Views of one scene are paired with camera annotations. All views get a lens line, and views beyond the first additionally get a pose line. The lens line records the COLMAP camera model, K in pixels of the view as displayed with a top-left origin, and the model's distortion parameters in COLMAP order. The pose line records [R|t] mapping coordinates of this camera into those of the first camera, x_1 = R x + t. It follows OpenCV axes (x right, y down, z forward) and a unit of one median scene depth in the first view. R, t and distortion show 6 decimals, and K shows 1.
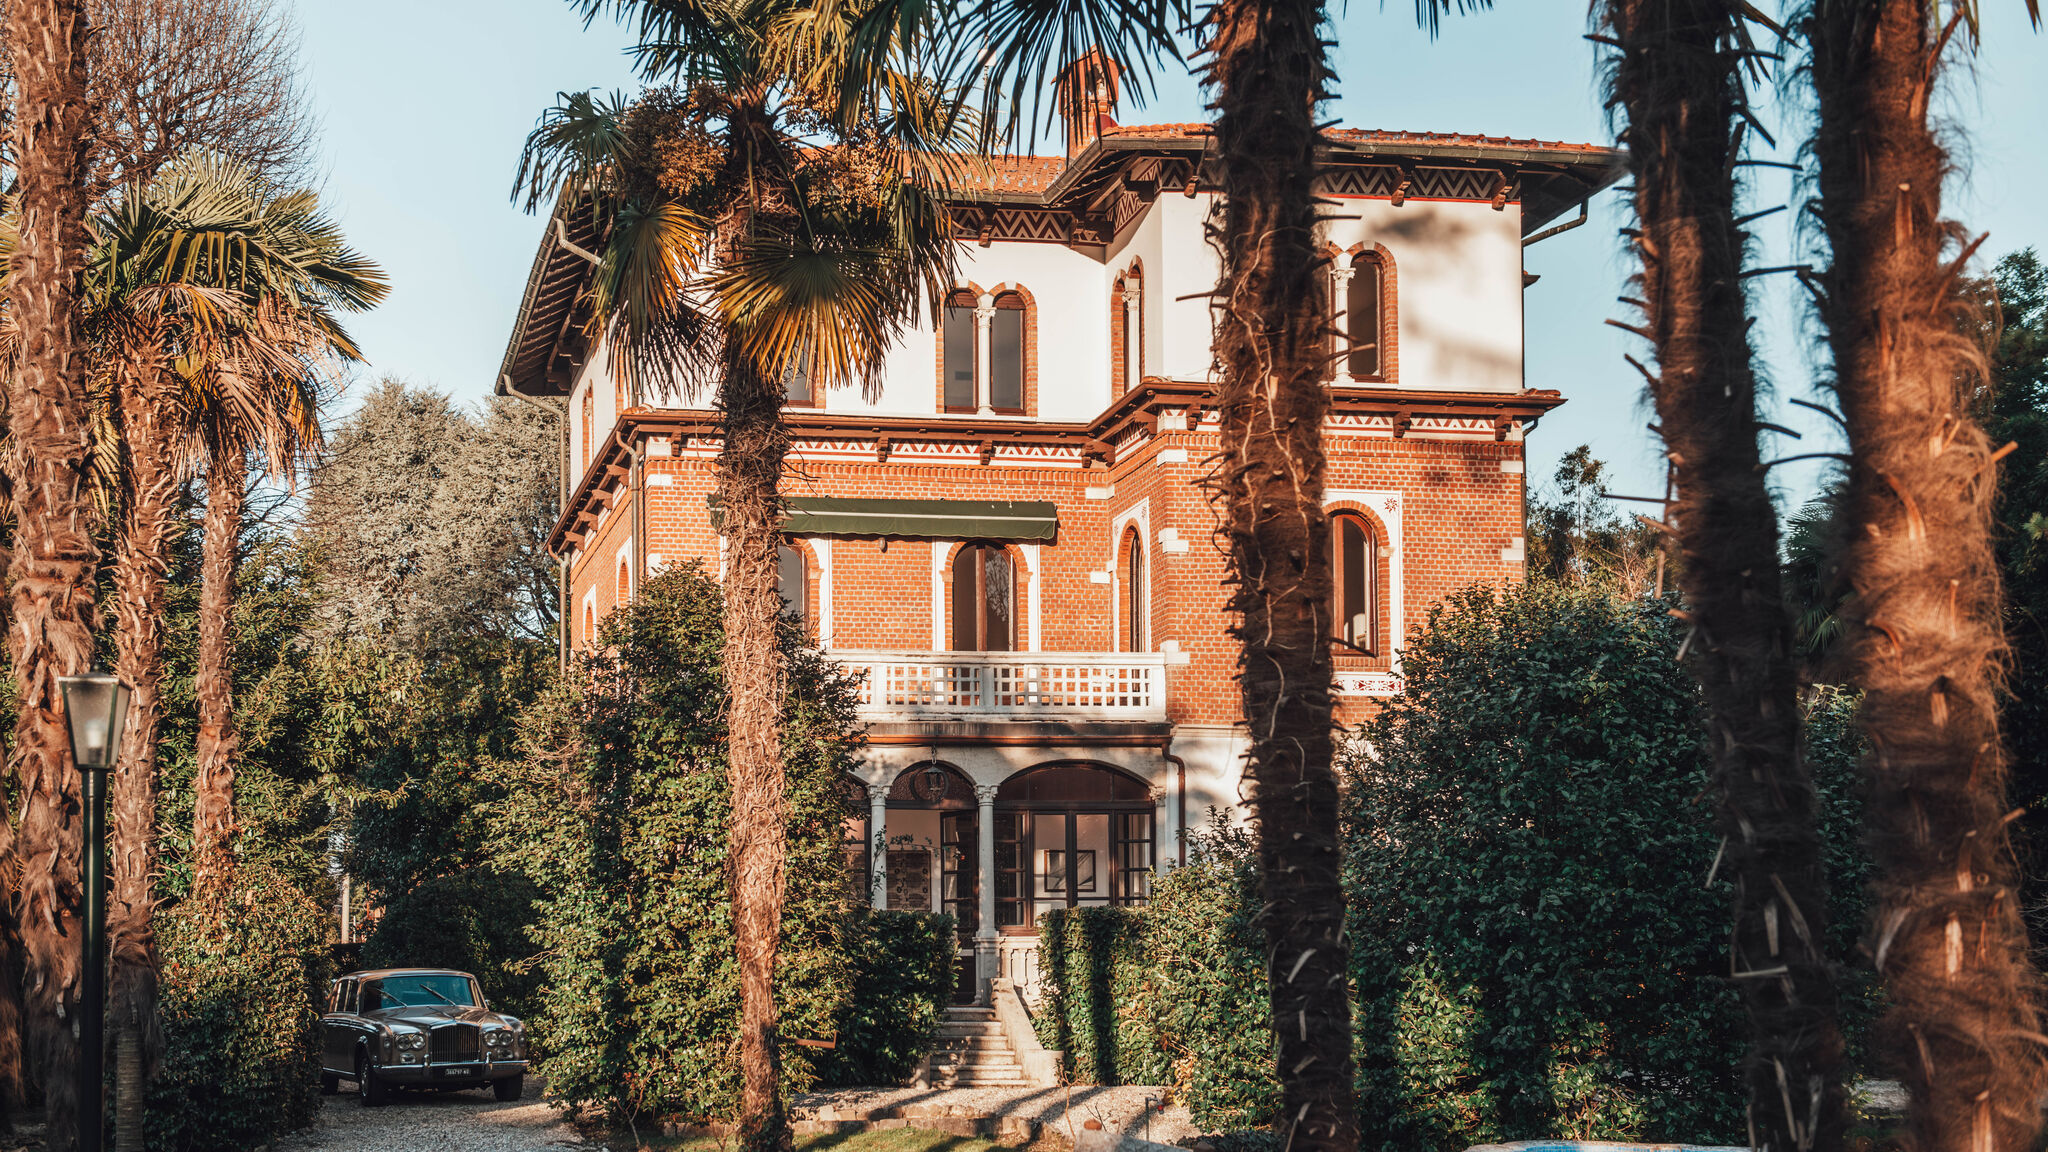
lens RADIAL K [[3461.8, 0, 919.9], [0, 3461.8, 591.9], [0, 0, 1]] dist [0.082565, 0.000000]
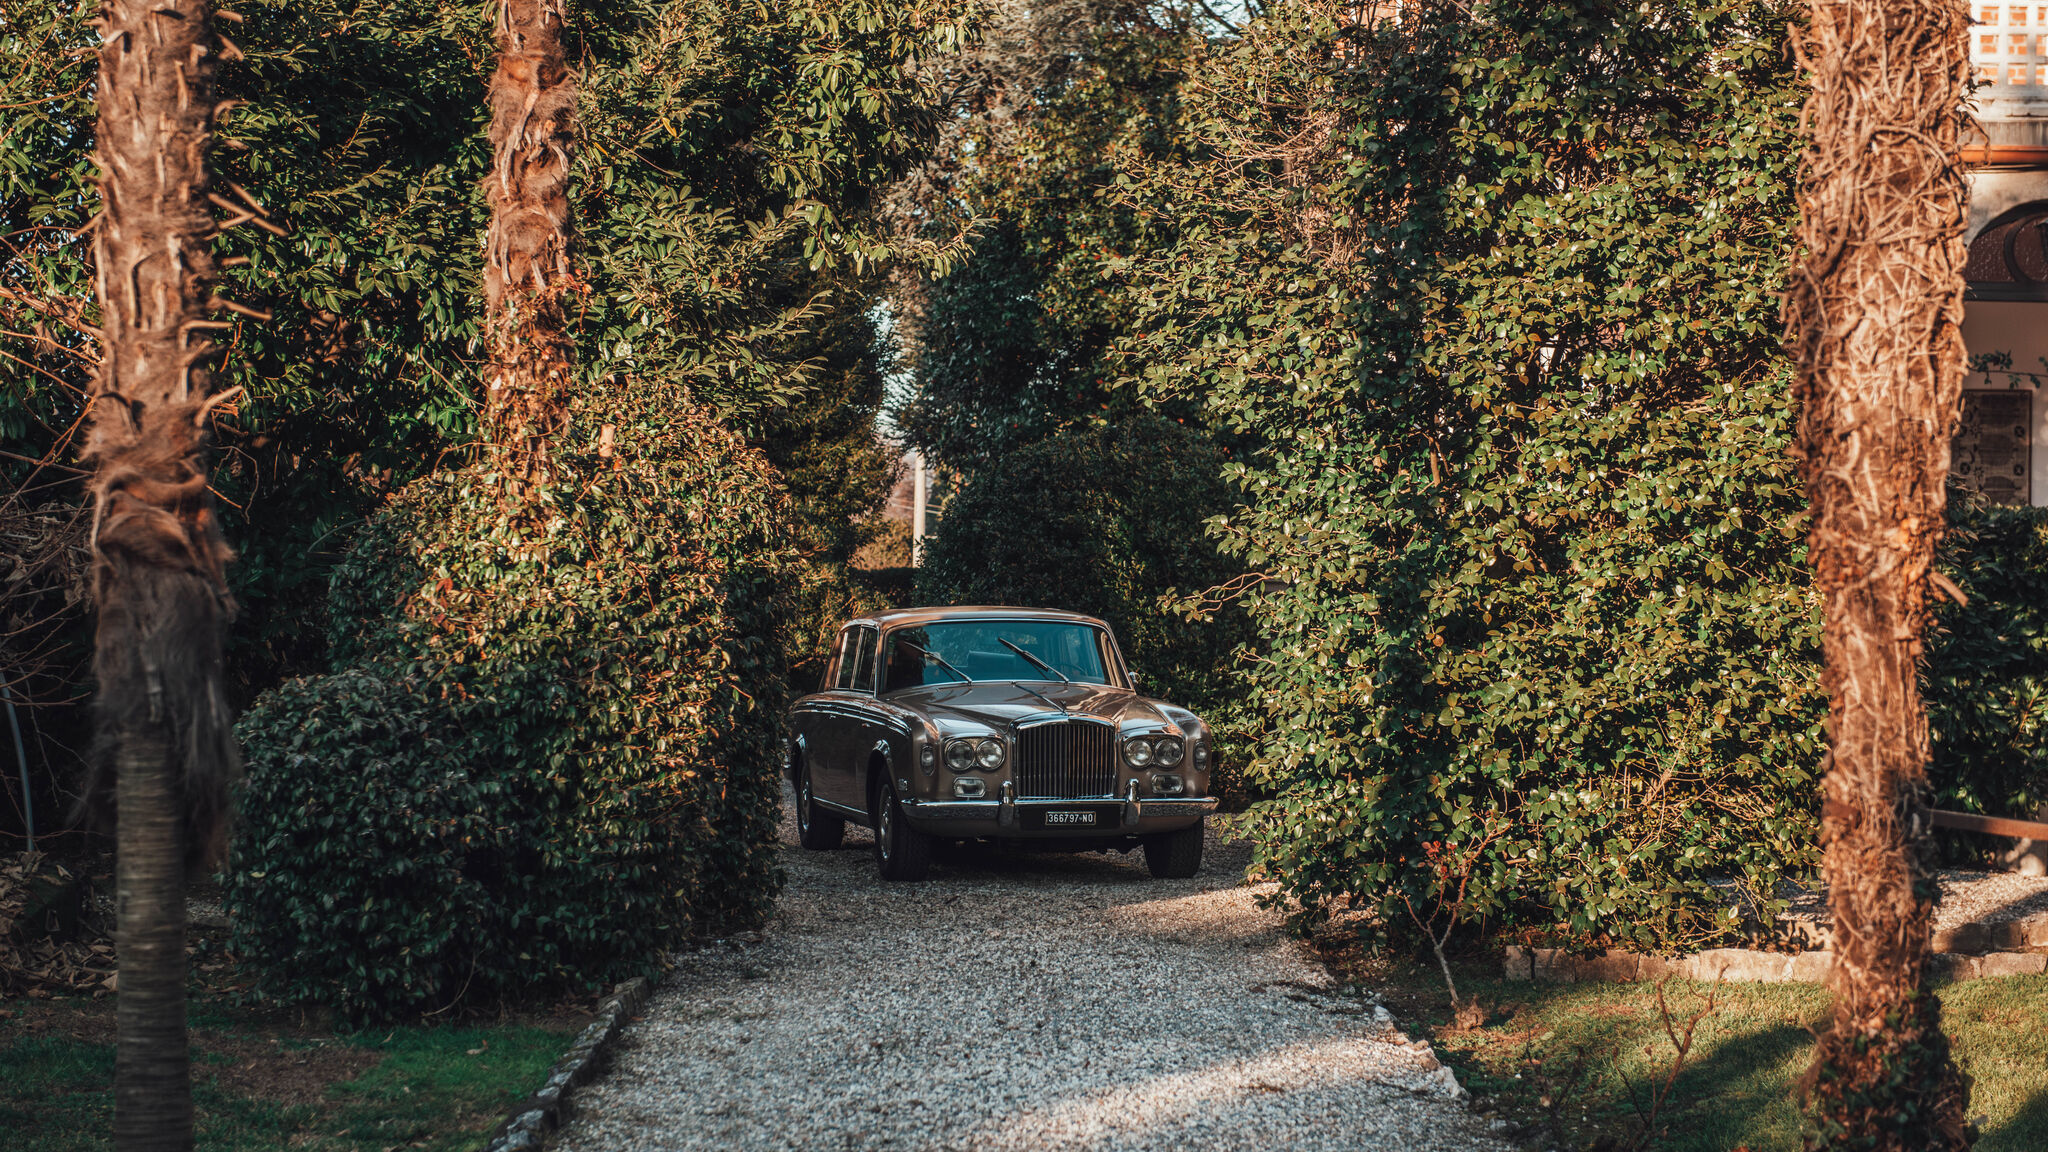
lens RADIAL K [[3941.8, 0, 936.8], [0, 3941.8, 702.1], [0, 0, 1]] dist [0.173875, 0.000000]
pose [[0.982502, 0.022634, -0.184870, -0.051525], [0.000987, 0.991942, 0.126692, 0.054023], [0.186248, -0.124658, 0.974563, 0.477348]]
